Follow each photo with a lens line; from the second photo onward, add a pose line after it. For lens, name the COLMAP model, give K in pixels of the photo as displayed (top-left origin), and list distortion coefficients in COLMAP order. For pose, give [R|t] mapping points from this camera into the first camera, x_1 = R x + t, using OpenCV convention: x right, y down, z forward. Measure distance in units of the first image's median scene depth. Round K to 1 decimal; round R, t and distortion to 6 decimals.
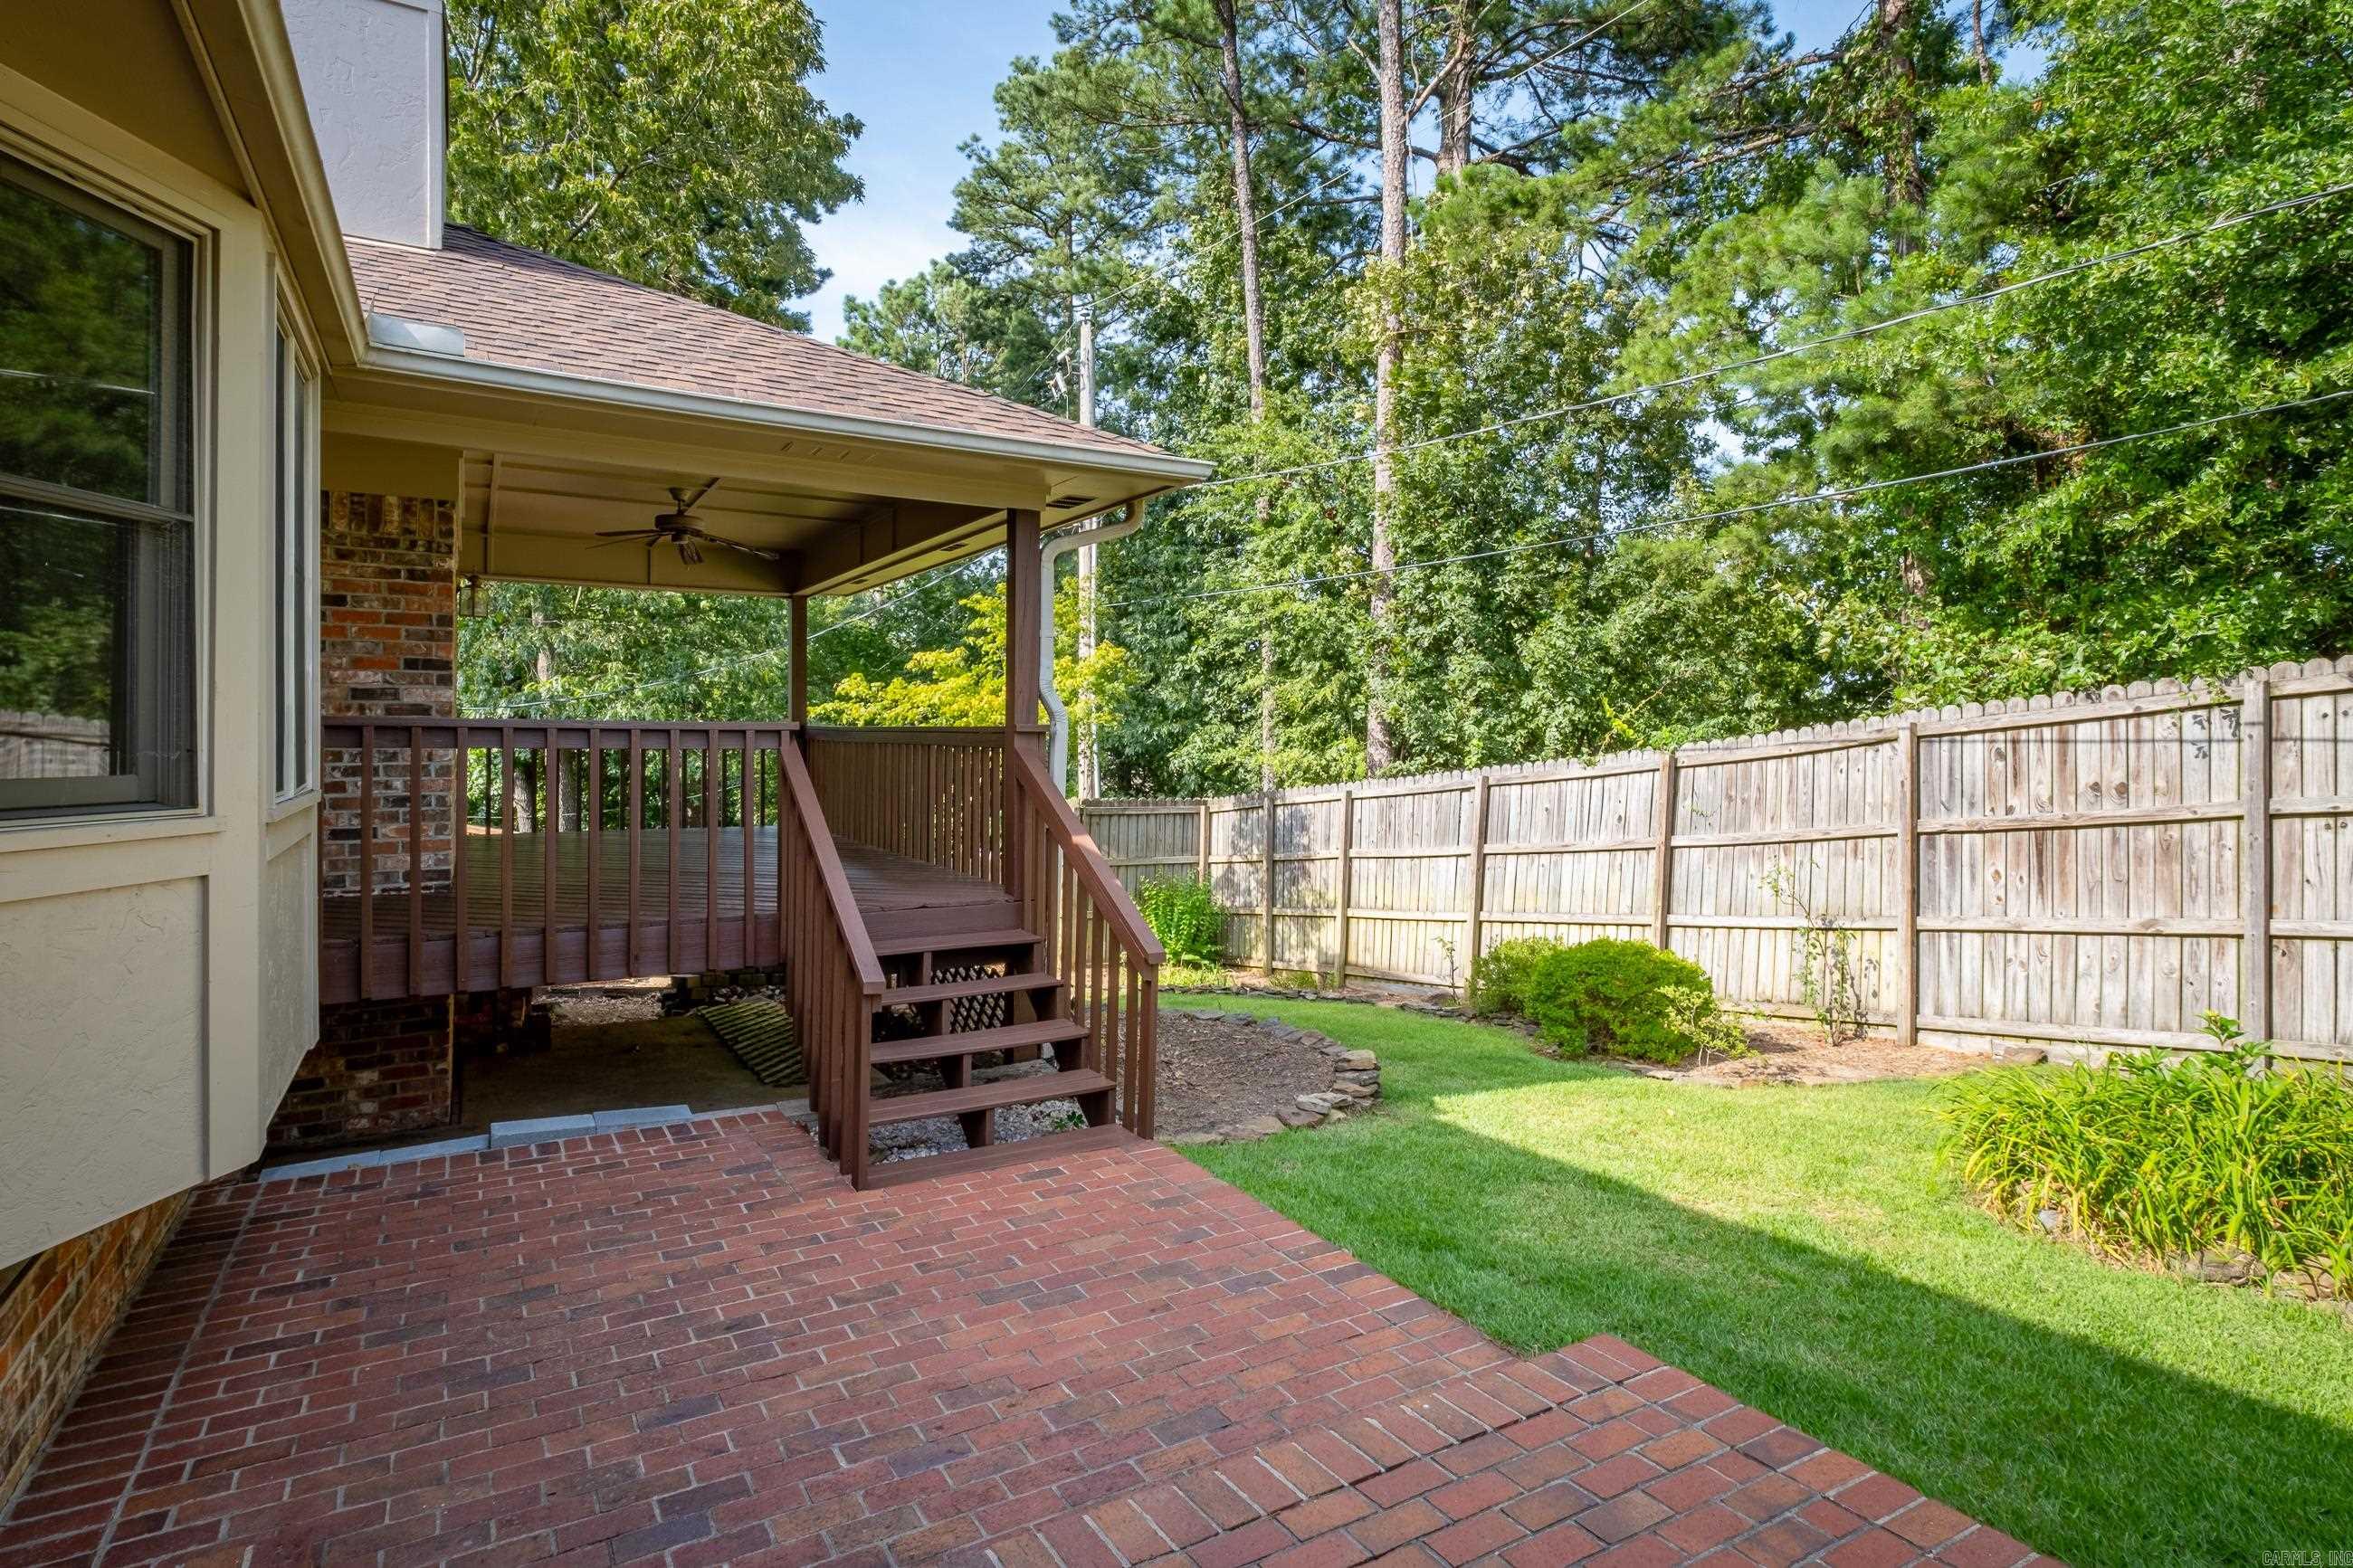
lens RADIAL K [[1196.2, 0, 1227.9], [0, 1196.2, 739.2], [0, 0, 1]] dist [0.000583, -0.000263]
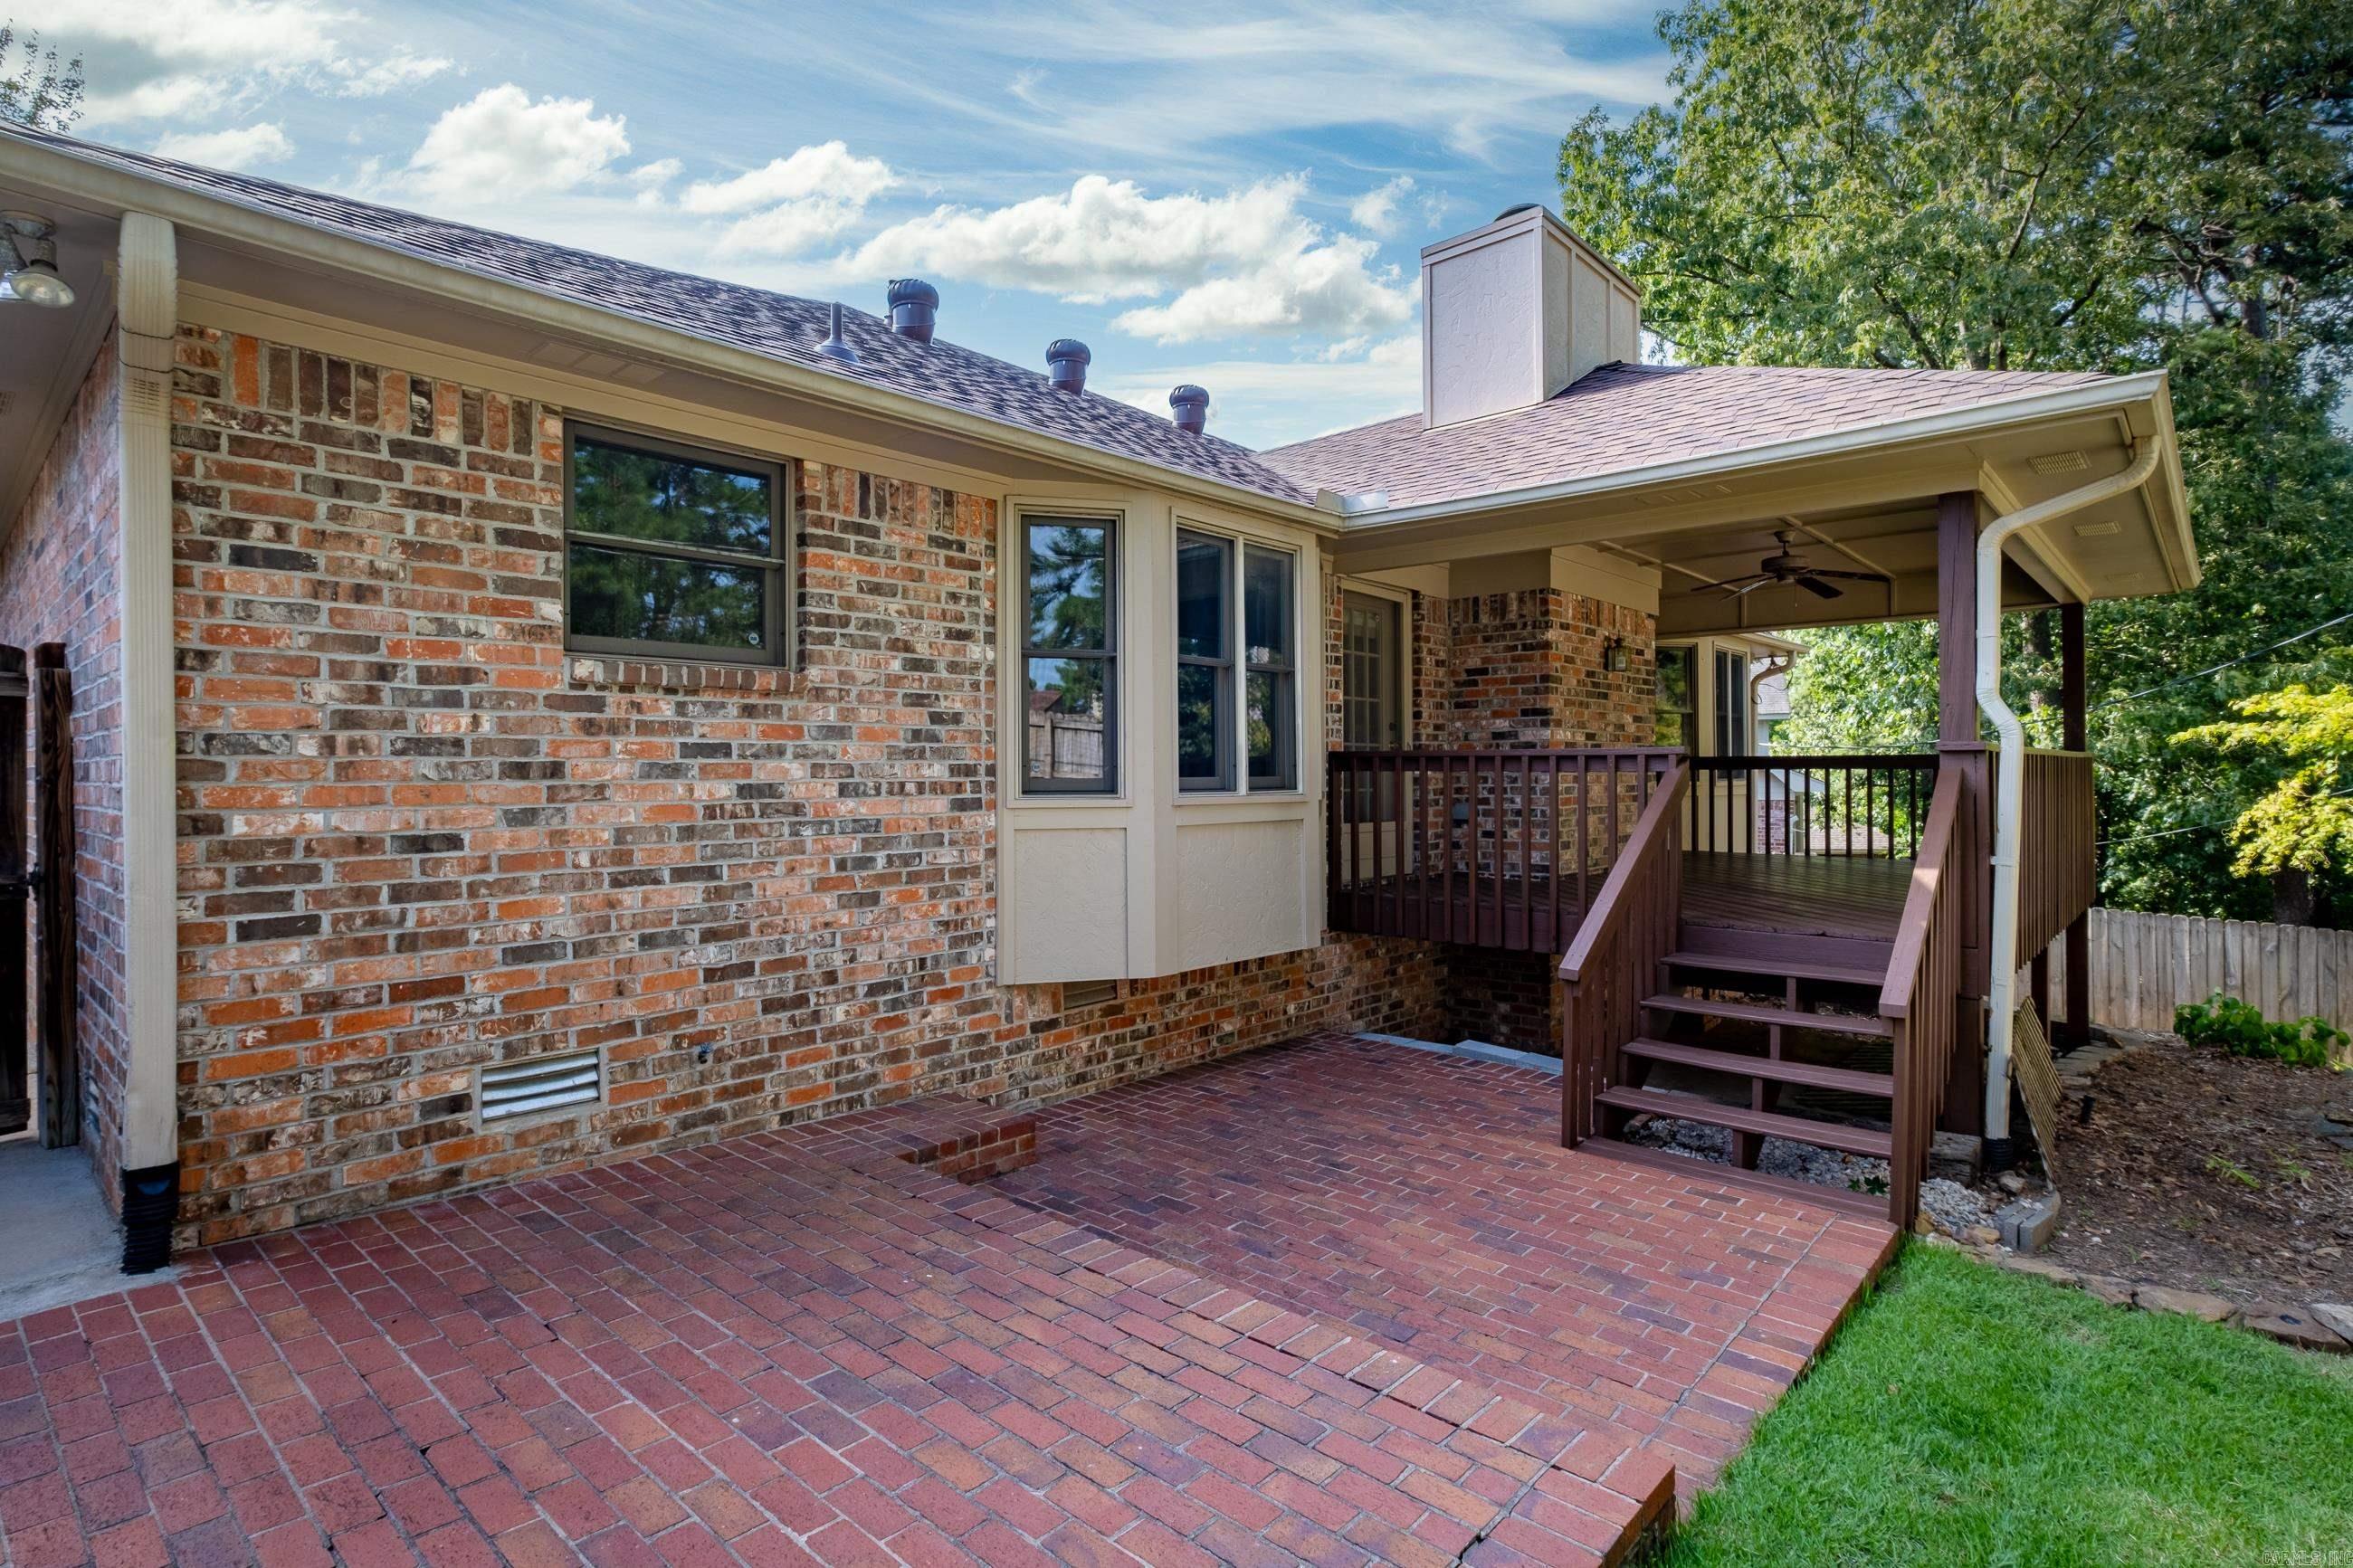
lens RADIAL K [[1196.2, 0, 1182.1], [0, 1196.2, 776.0], [0, 0, 1]] dist [0.000583, -0.000263]
pose [[0.285068, -0.008320, -0.958471, 0.684916], [0.002441, 0.999965, -0.007955, 0.026126], [0.958504, -0.000072, 0.285078, 0.309821]]
